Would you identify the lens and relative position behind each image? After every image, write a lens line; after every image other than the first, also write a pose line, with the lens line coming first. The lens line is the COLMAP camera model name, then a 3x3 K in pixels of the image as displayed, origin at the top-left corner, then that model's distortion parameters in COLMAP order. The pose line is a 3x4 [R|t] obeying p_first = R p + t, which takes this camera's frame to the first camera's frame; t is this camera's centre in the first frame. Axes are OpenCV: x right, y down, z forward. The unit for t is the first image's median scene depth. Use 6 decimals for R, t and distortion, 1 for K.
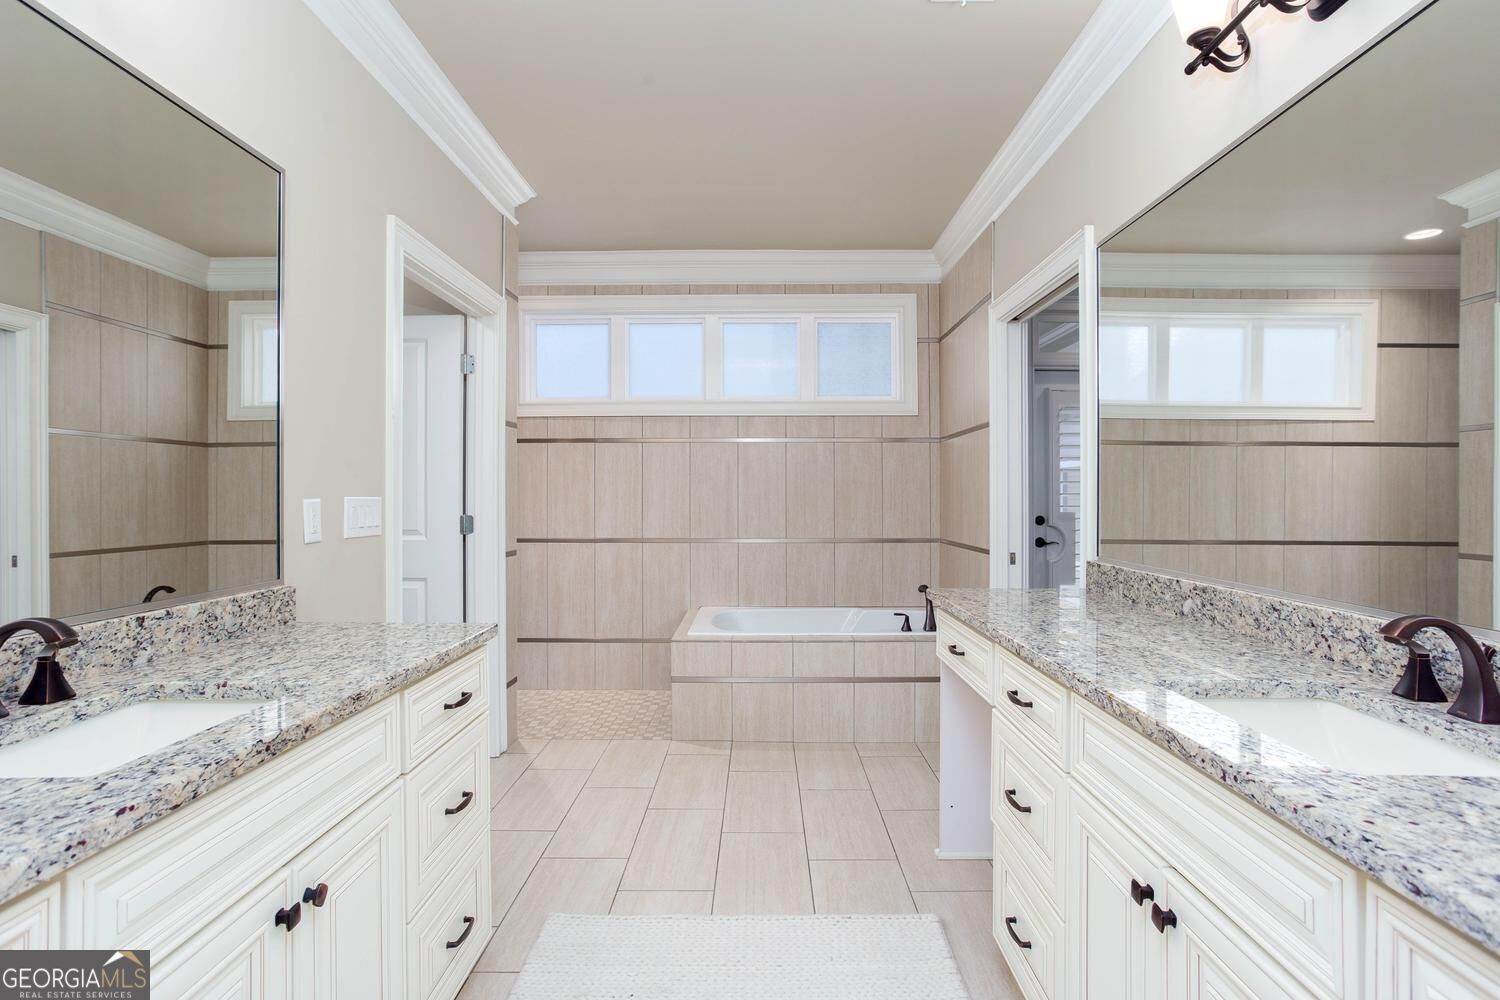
lens RADIAL K [[750.2, 0, 750.6], [0, 750.2, 491.8], [0, 0, 1]] dist [-0.059177, 0.041398]
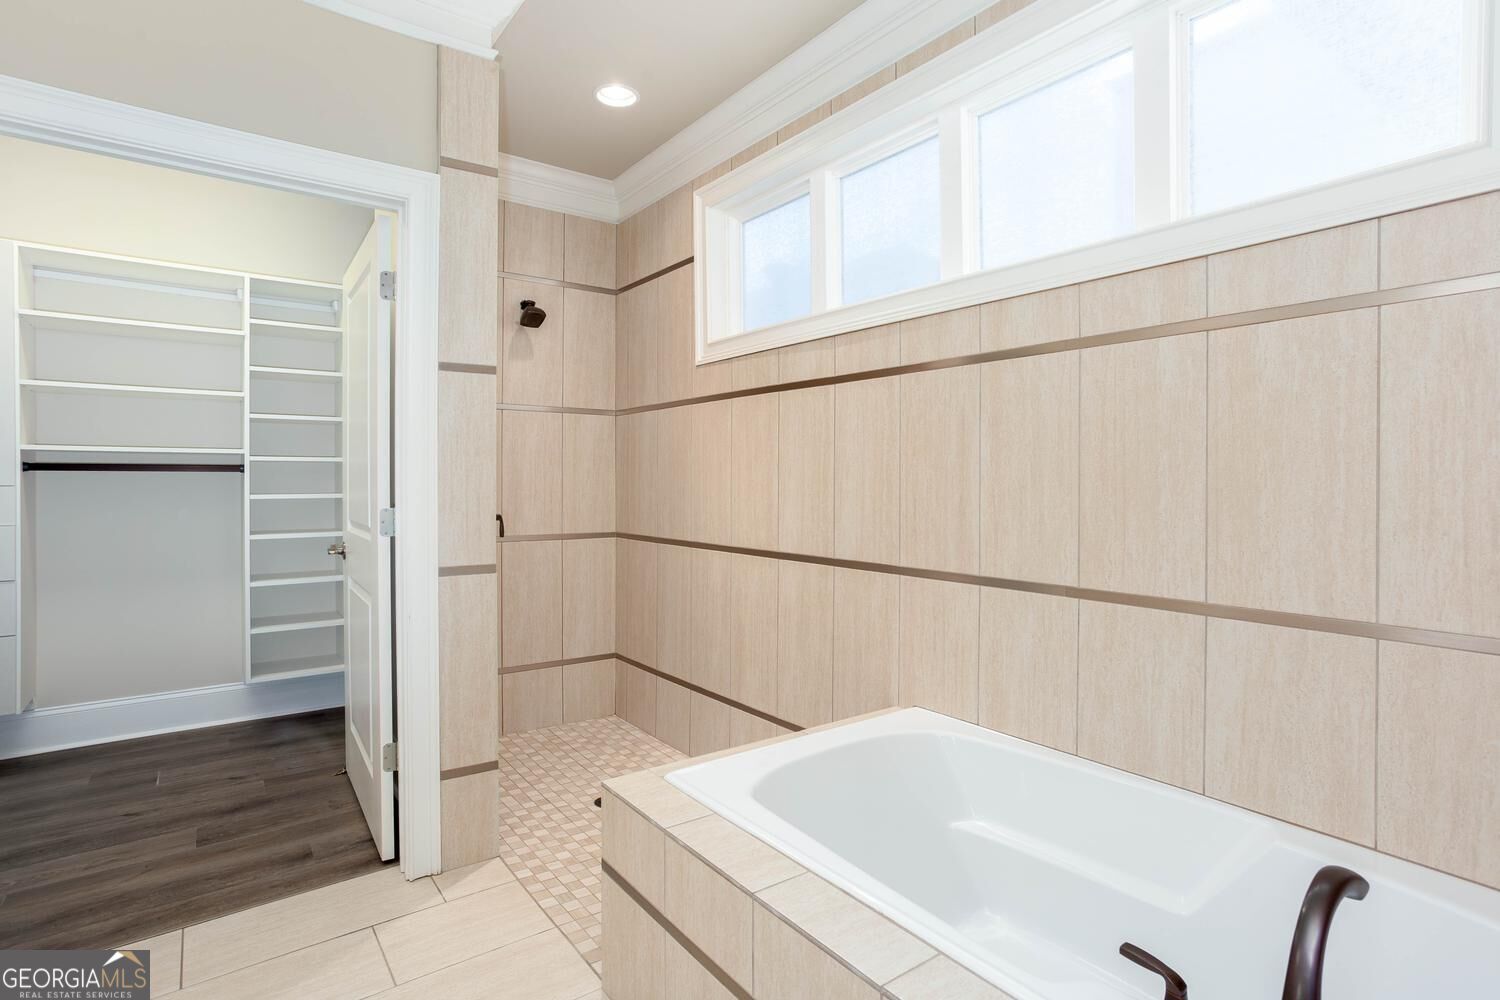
lens RADIAL K [[750.2, 0, 750.6], [0, 750.2, 491.8], [0, 0, 1]] dist [-0.059177, 0.041398]
pose [[0.614253, 0.013378, -0.788995, 0.253273], [-0.000778, 0.999866, 0.016348, 0.004275], [0.789108, -0.009428, 0.614182, 0.616992]]
